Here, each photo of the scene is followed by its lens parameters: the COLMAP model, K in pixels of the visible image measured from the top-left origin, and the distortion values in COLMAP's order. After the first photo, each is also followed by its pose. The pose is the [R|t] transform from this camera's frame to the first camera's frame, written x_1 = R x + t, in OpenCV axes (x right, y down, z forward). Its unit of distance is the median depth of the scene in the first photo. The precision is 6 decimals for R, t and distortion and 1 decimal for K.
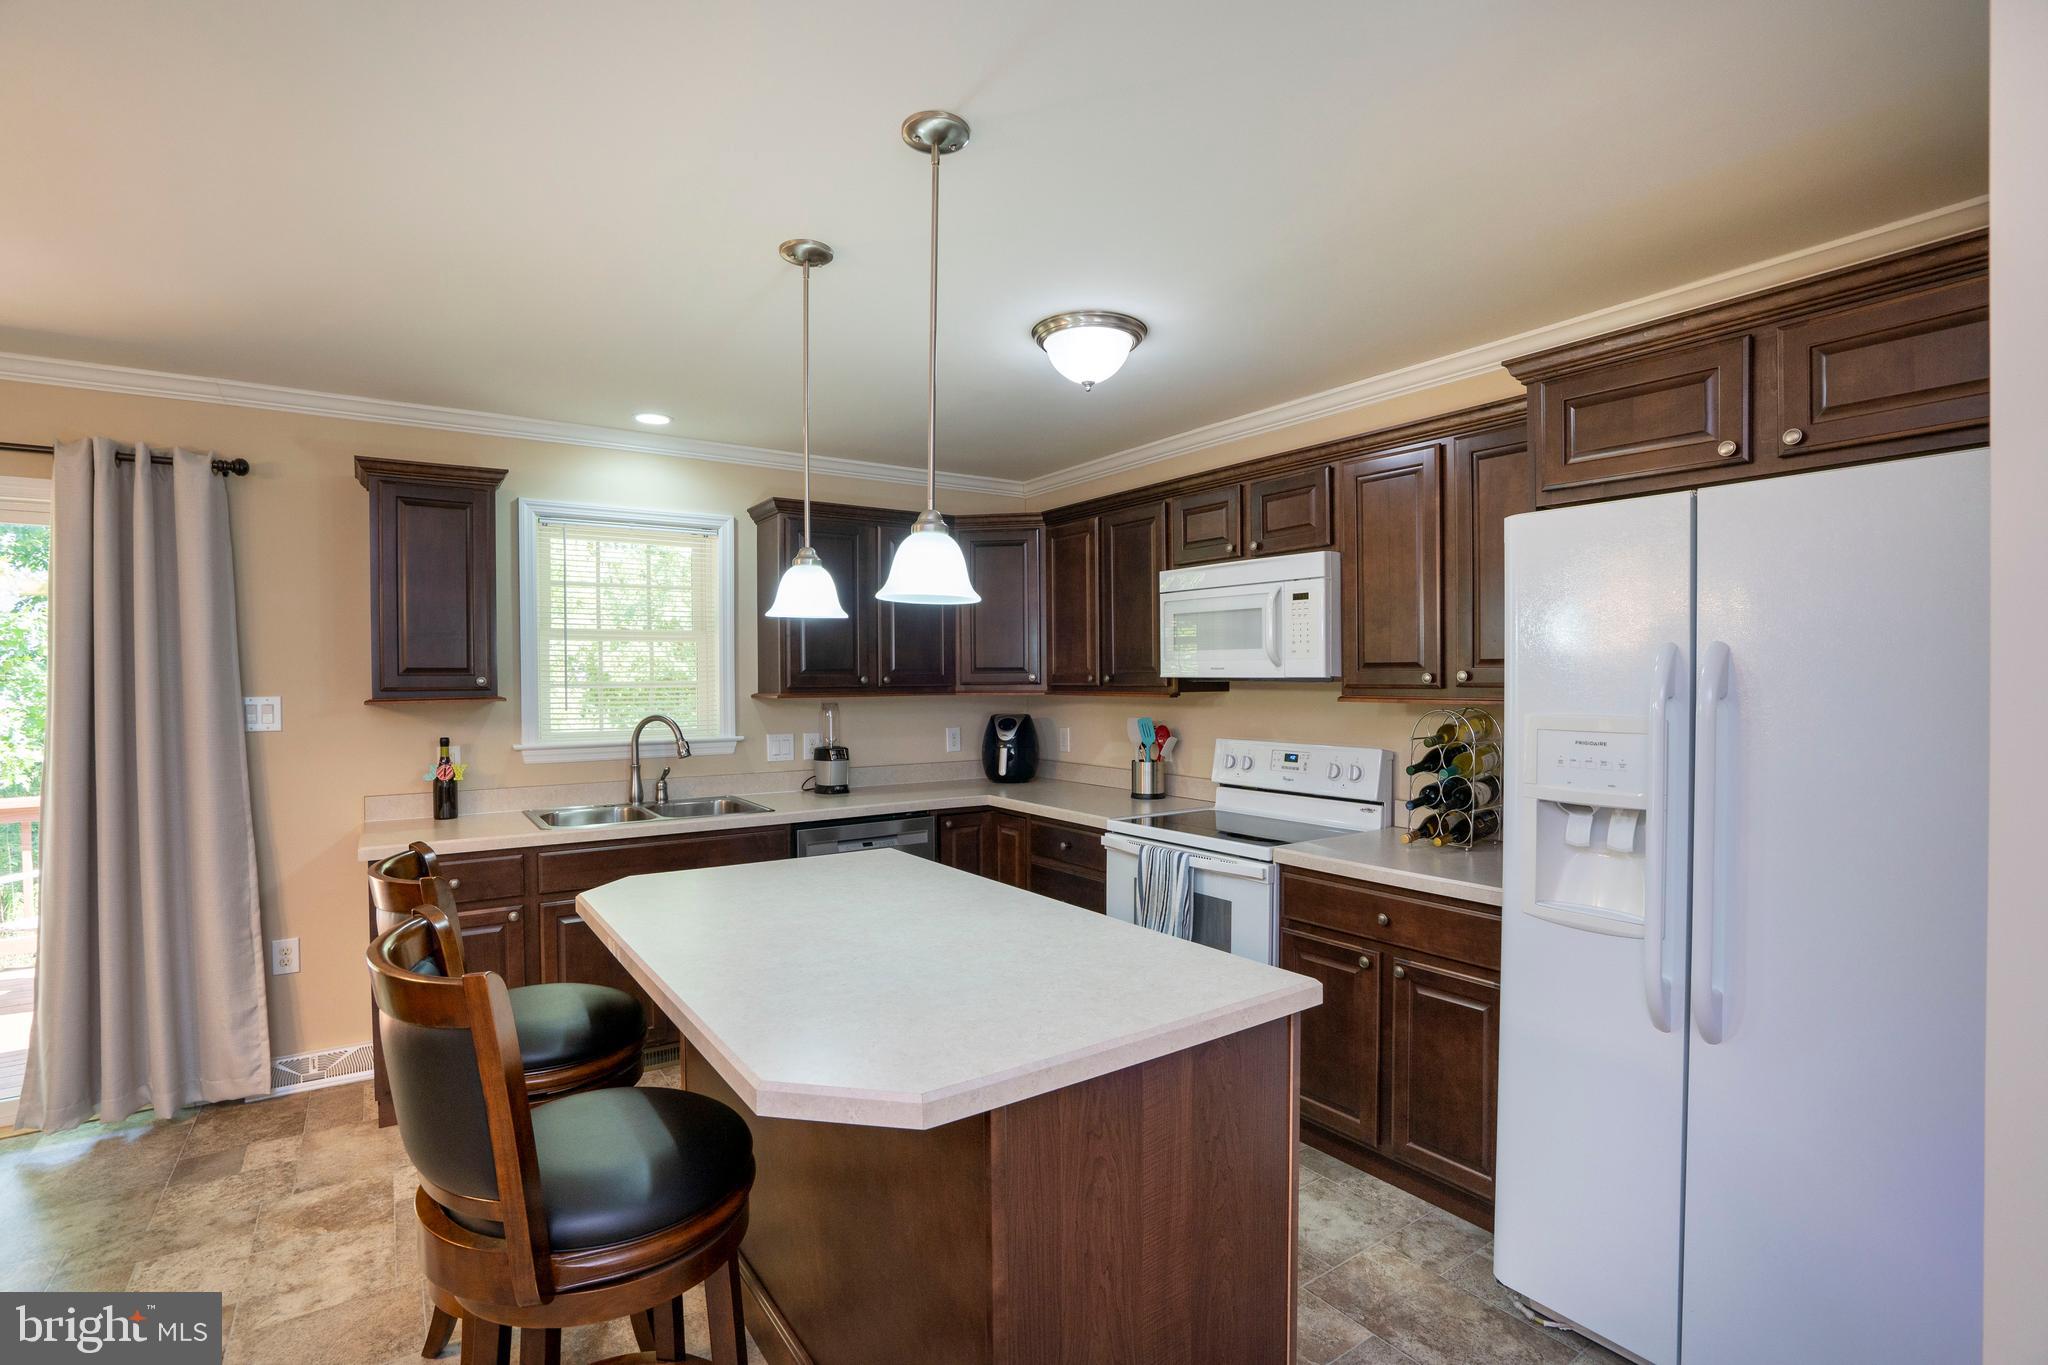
lens RADIAL K [[949.2, 0, 1019.6], [0, 949.2, 690.2], [0, 0, 1]] dist [-0.060604, 0.024548]
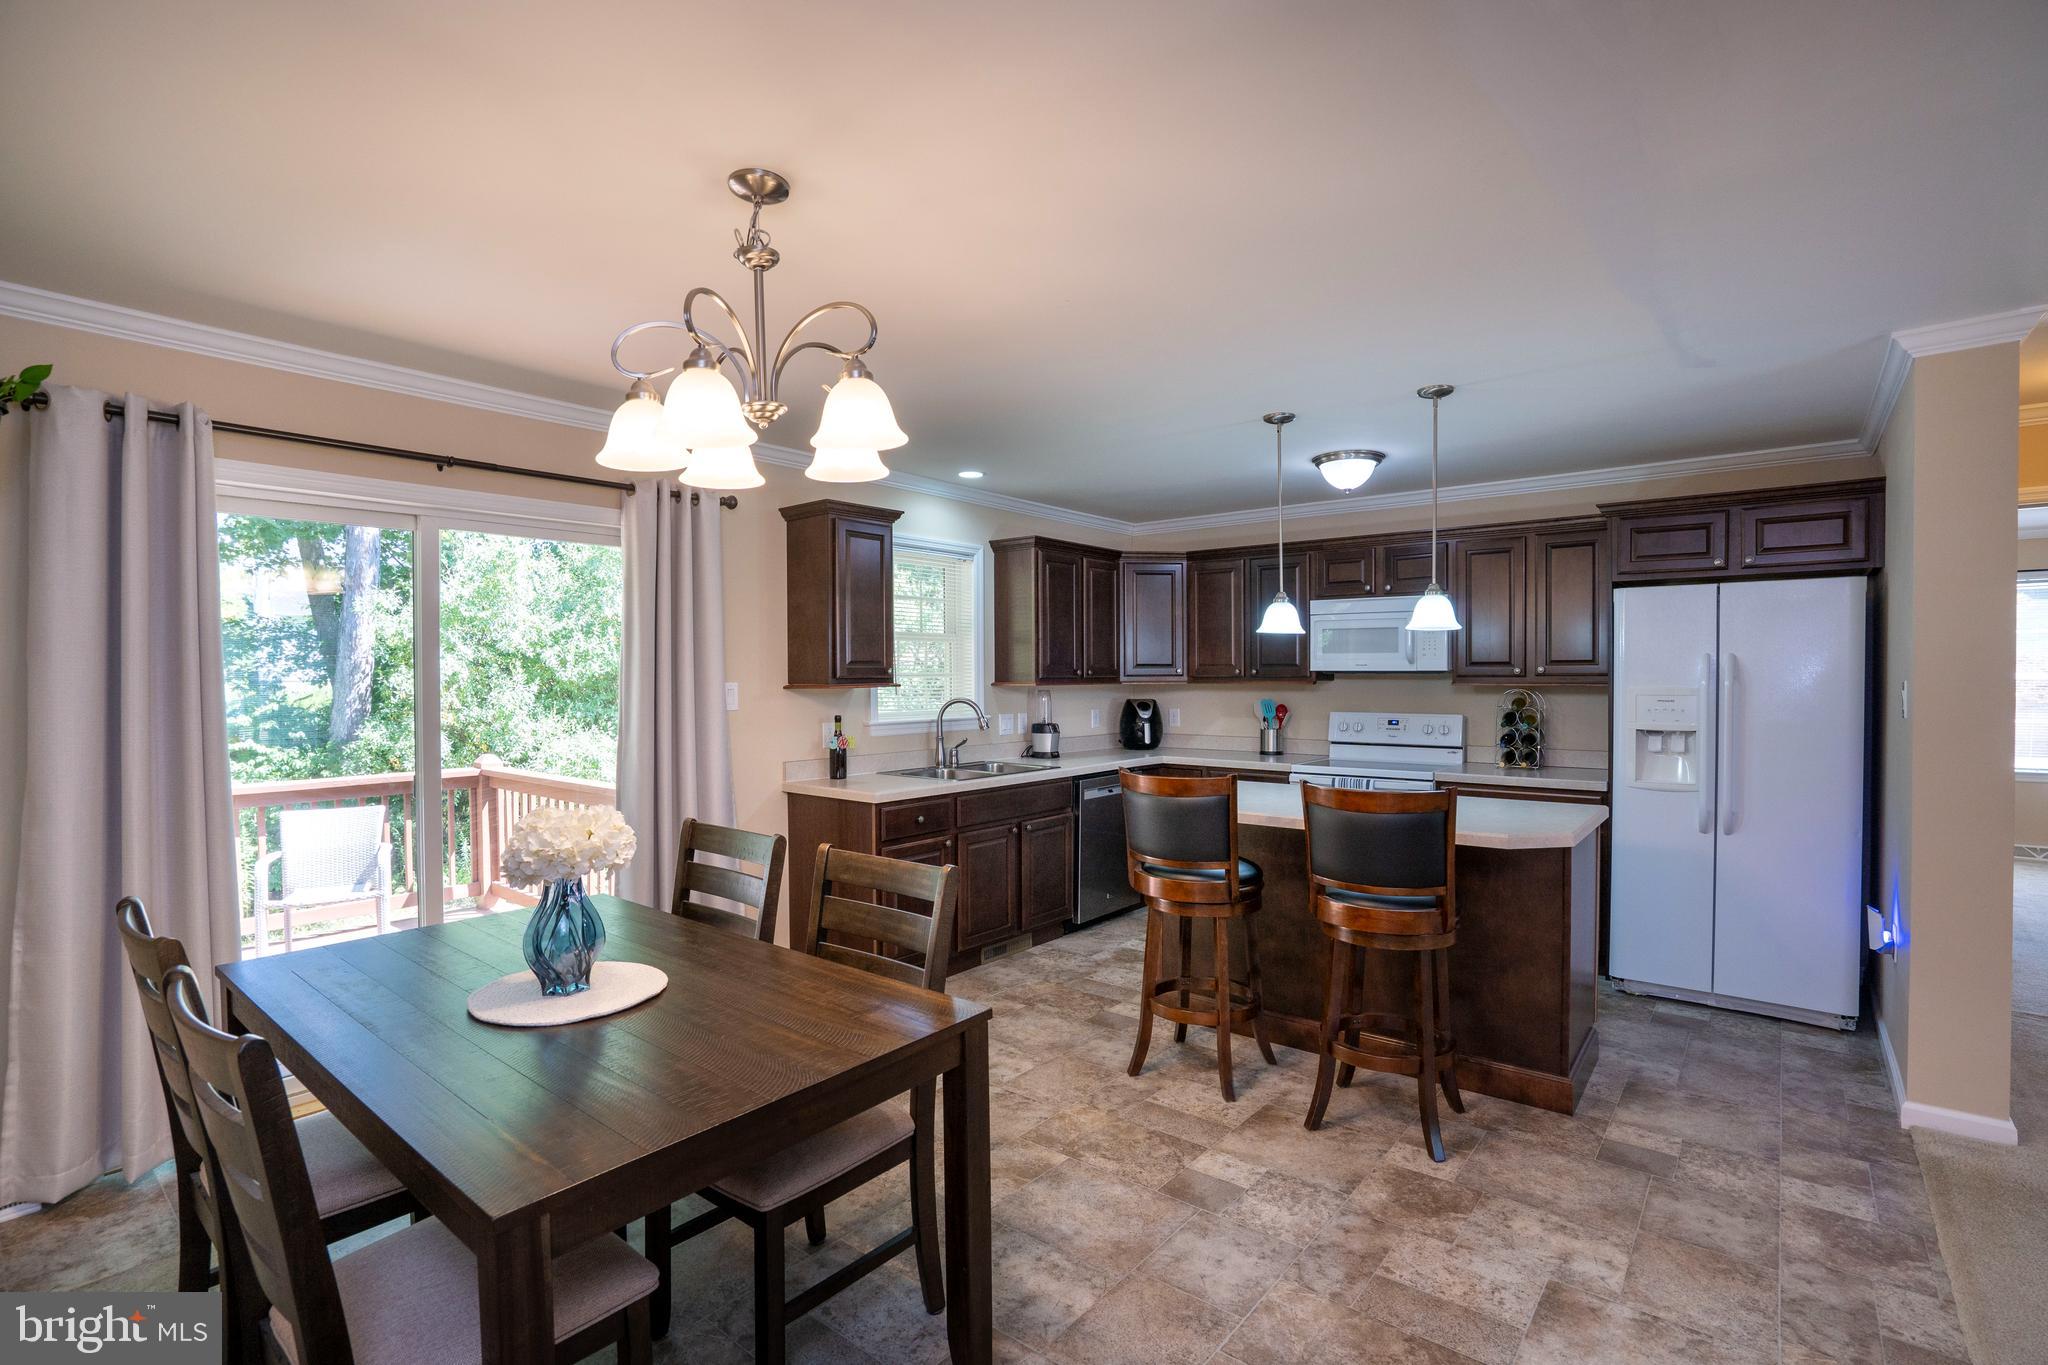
lens RADIAL K [[949.2, 0, 1019.6], [0, 949.2, 690.2], [0, 0, 1]] dist [-0.060604, 0.024548]
pose [[0.961749, -0.002869, 0.273917, -0.735650], [0.002684, 0.999996, 0.001049, 0.014986], [-0.273919, -0.000274, 0.961753, -0.327855]]
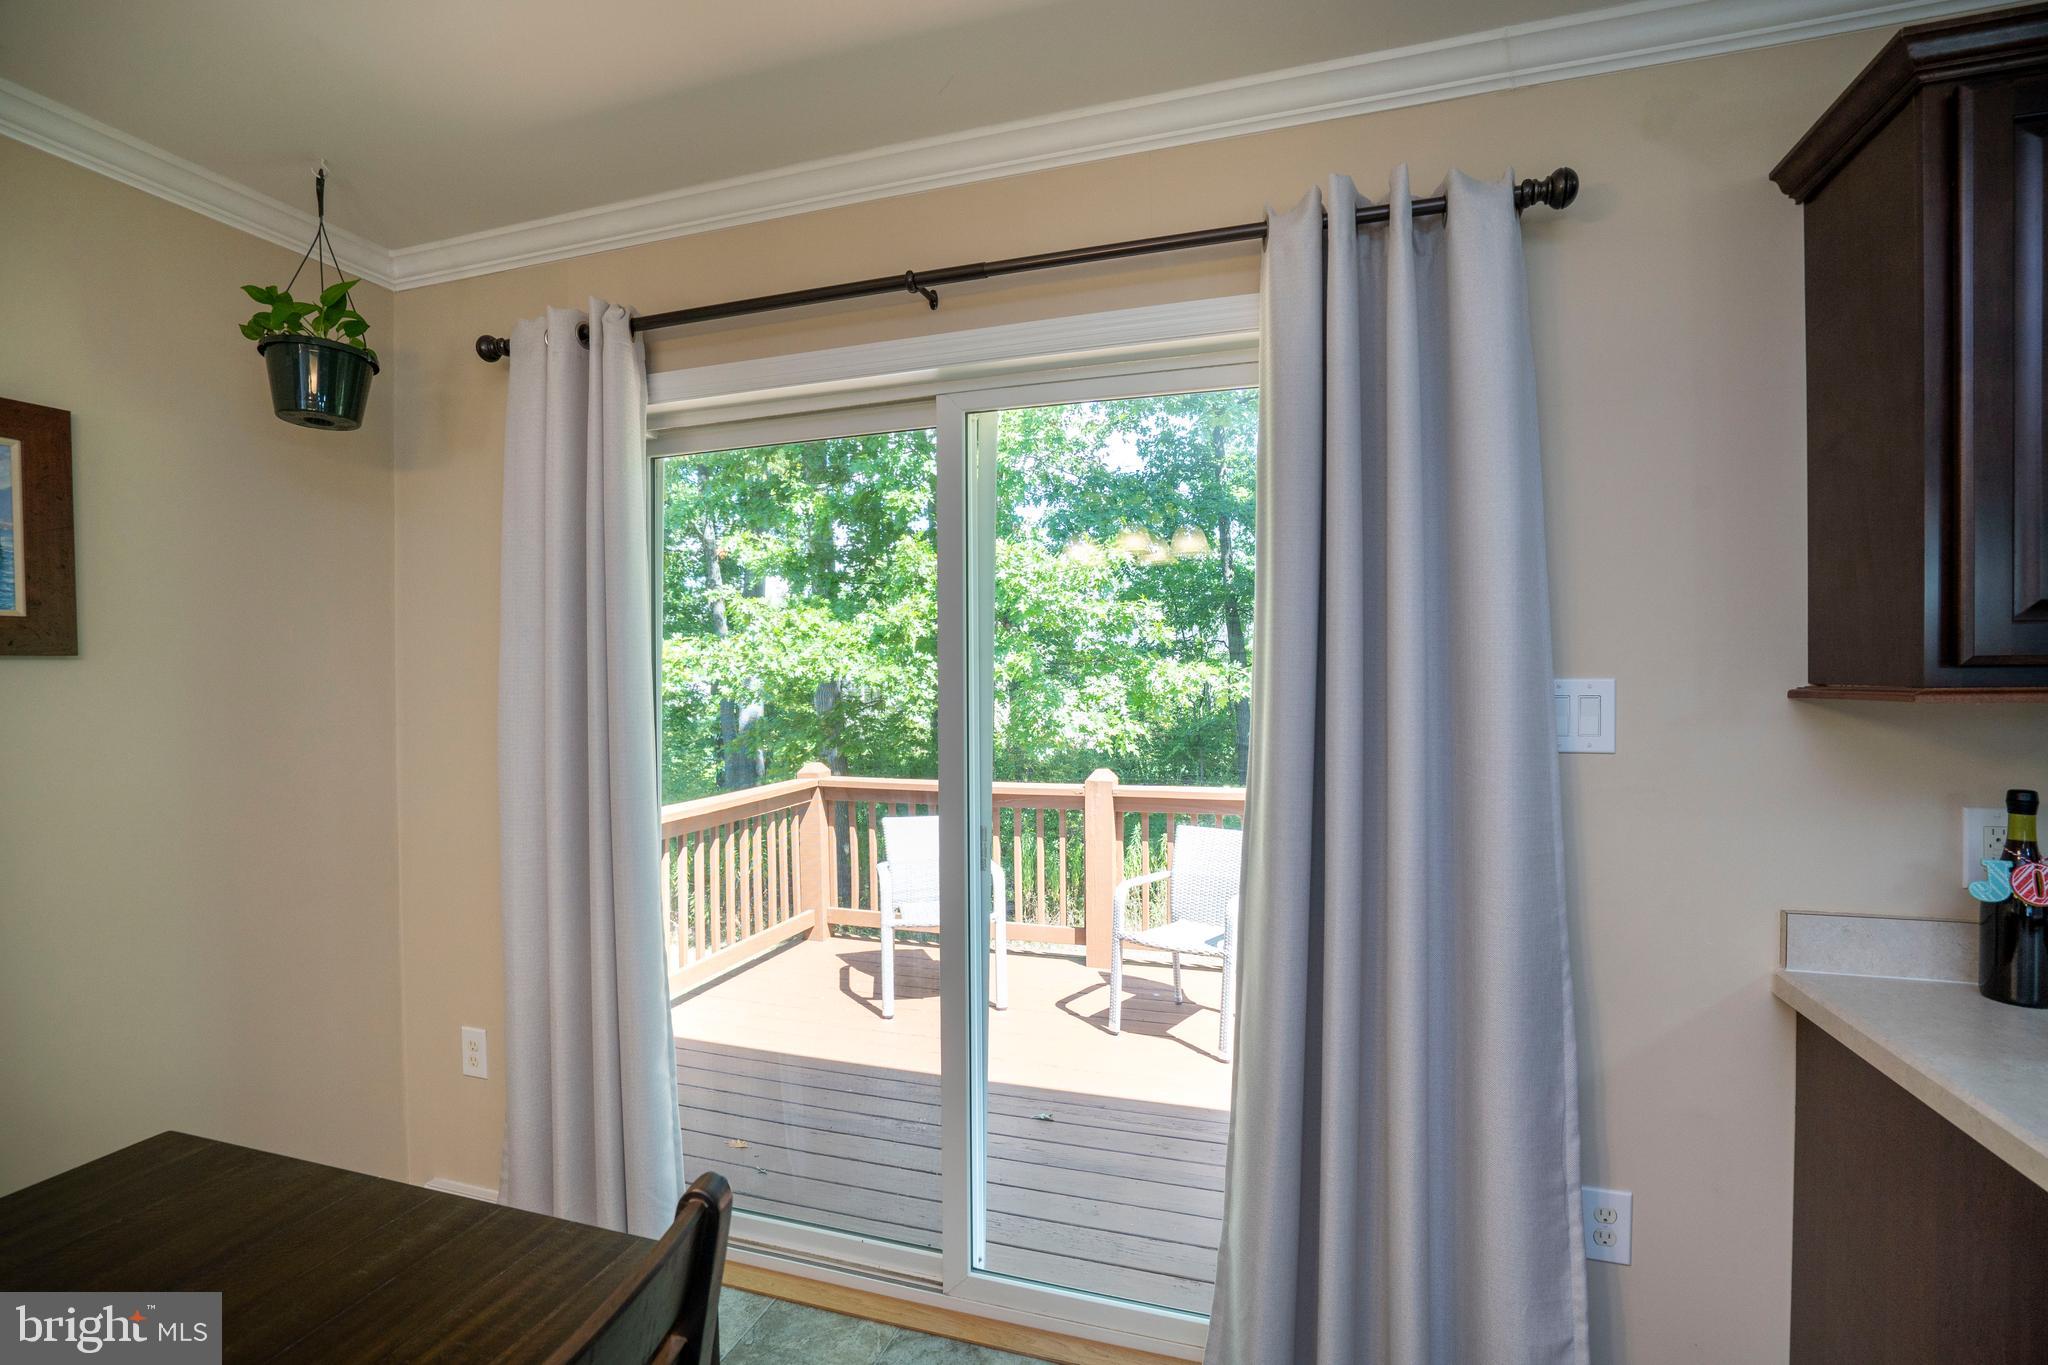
lens RADIAL K [[938.0, 0, 1031.4], [0, 938.0, 688.2], [0, 0, 1]] dist [-0.056250, 0.024155]
pose [[0.618168, 0.013242, -0.785935, -0.577612], [-0.008619, 0.999912, 0.010068, 0.008849], [0.785999, 0.000550, 0.618227, 0.447047]]
